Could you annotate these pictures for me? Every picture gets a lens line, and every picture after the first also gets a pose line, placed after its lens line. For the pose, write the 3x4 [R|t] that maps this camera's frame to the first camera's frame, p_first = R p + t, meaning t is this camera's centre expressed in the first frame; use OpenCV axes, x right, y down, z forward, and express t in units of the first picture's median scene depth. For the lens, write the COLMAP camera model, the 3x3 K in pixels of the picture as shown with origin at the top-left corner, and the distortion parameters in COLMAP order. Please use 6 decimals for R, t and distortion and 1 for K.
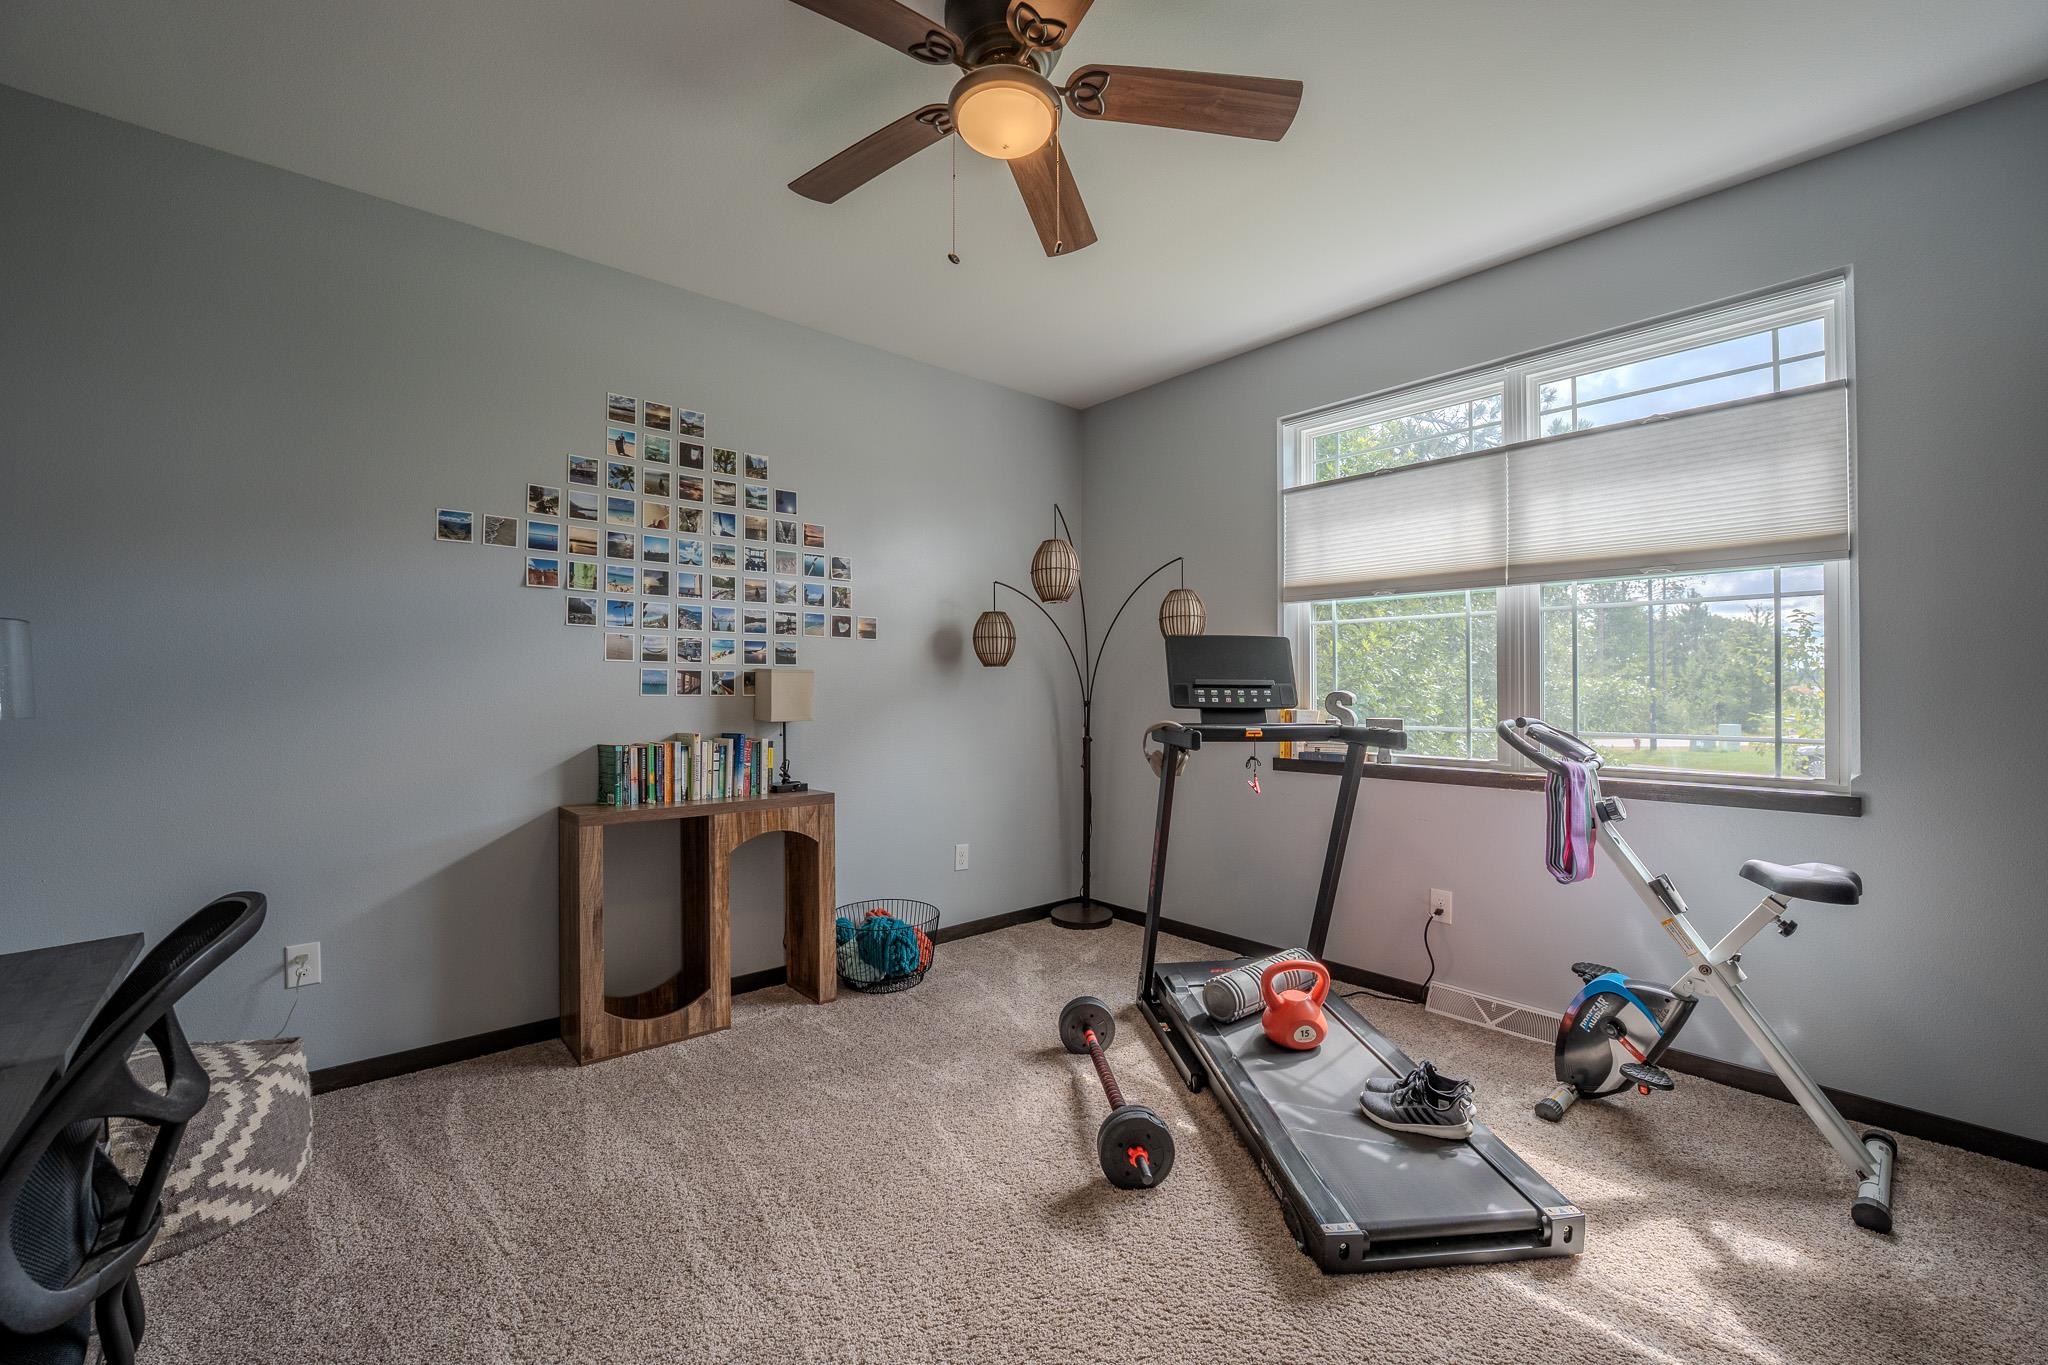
lens RADIAL K [[839.4, 0, 1018.6], [0, 839.4, 684.6], [0, 0, 1]] dist [-0.012047, 0.000071]
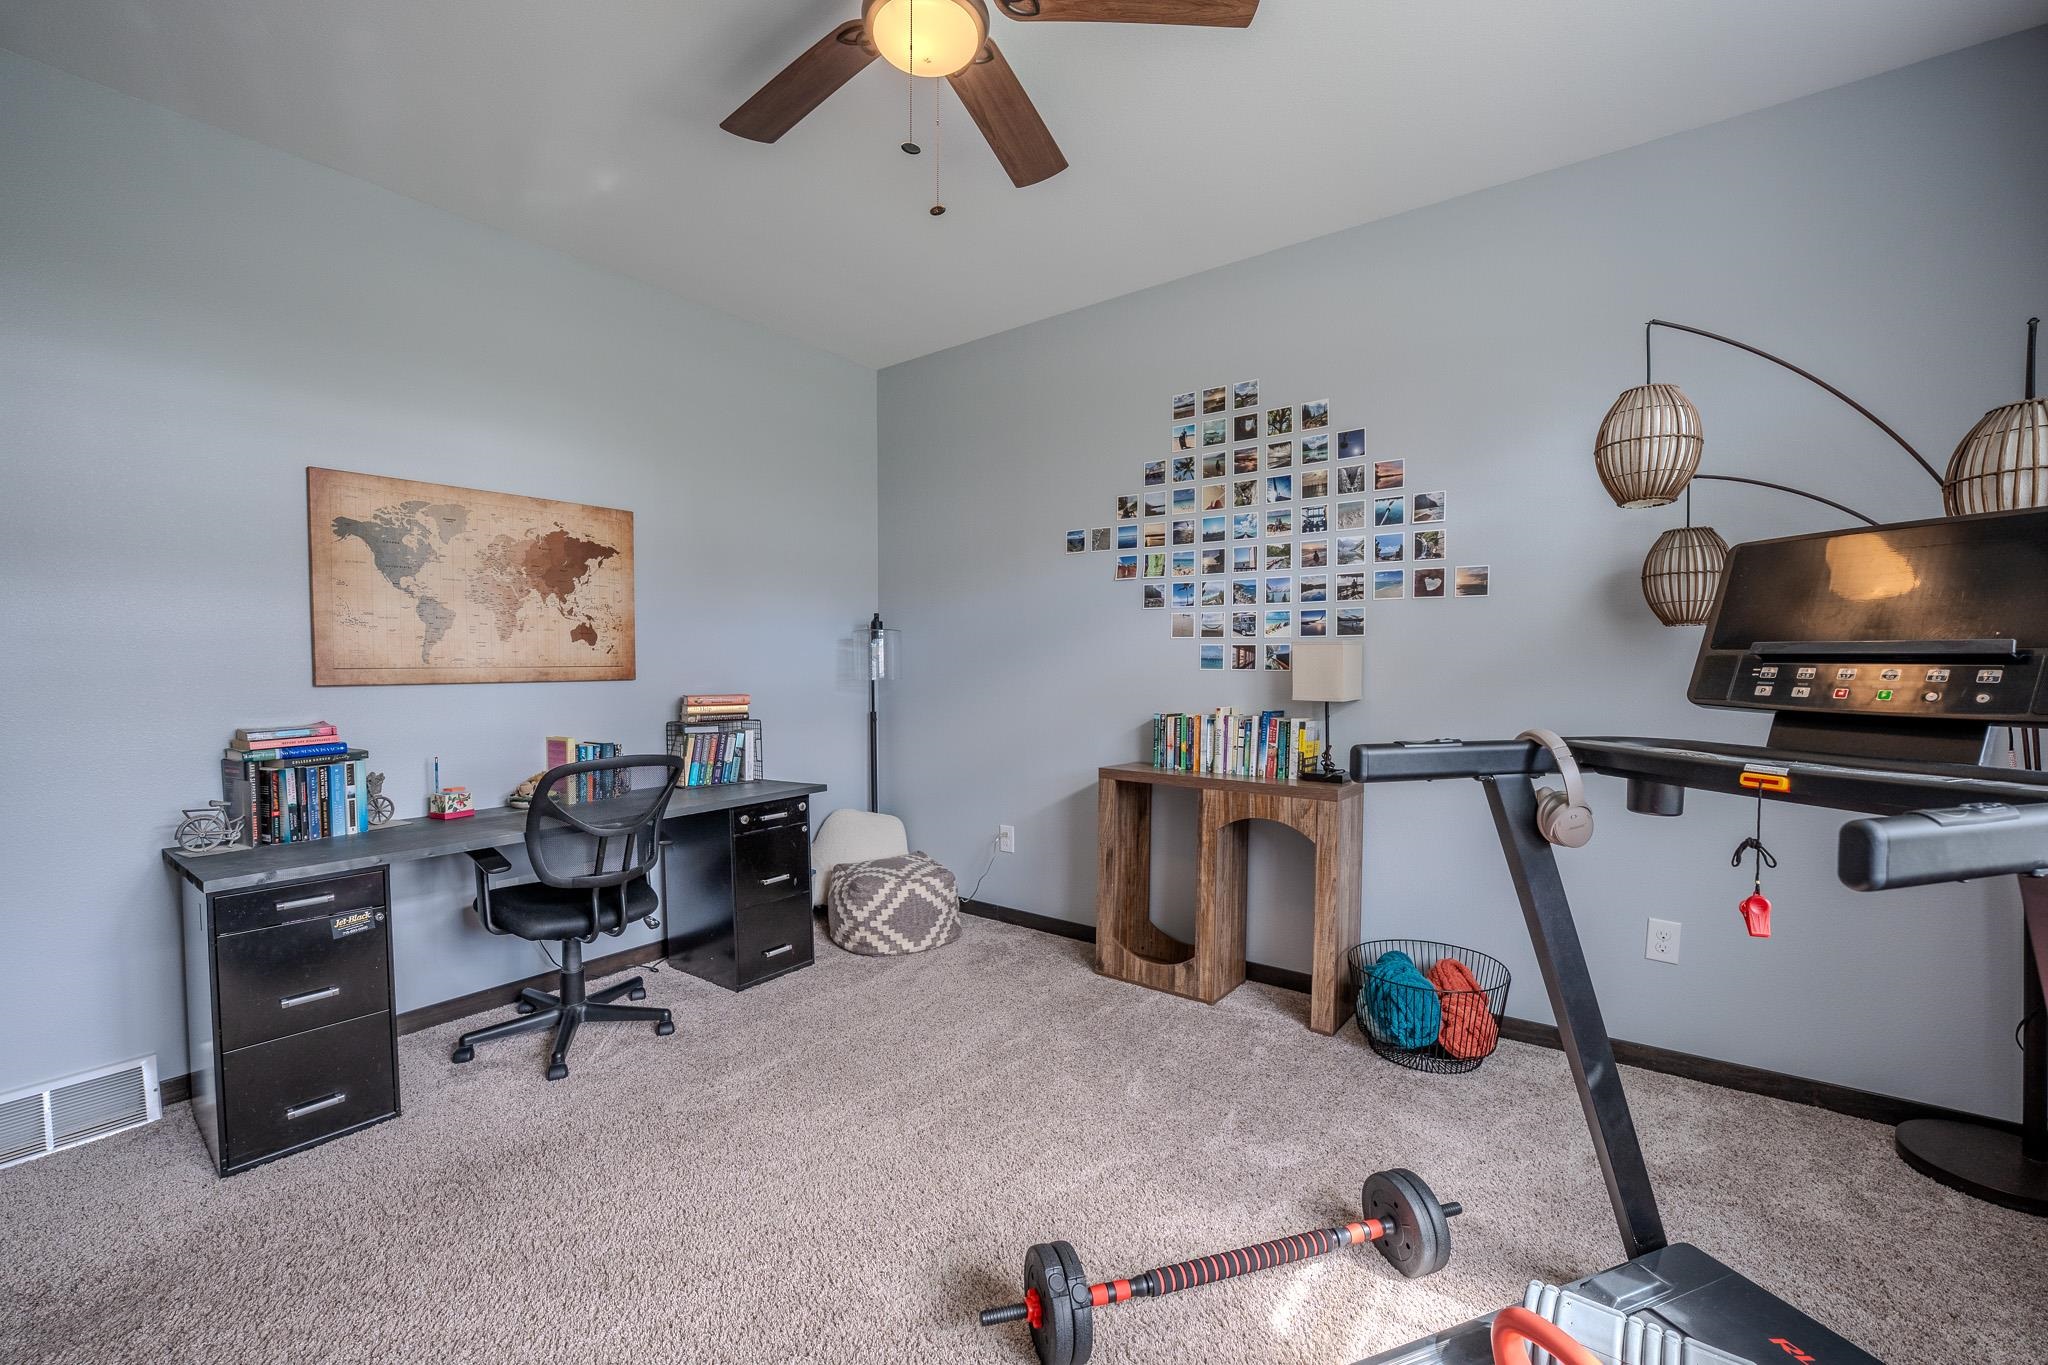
lens RADIAL K [[839.4, 0, 1019.0], [0, 839.4, 686.0], [0, 0, 1]] dist [-0.012047, 0.000071]
pose [[0.190105, 0.026877, -0.981396, 0.546809], [0.000637, 0.999622, 0.027499, 0.004363], [0.981764, -0.005853, 0.190016, 0.558654]]
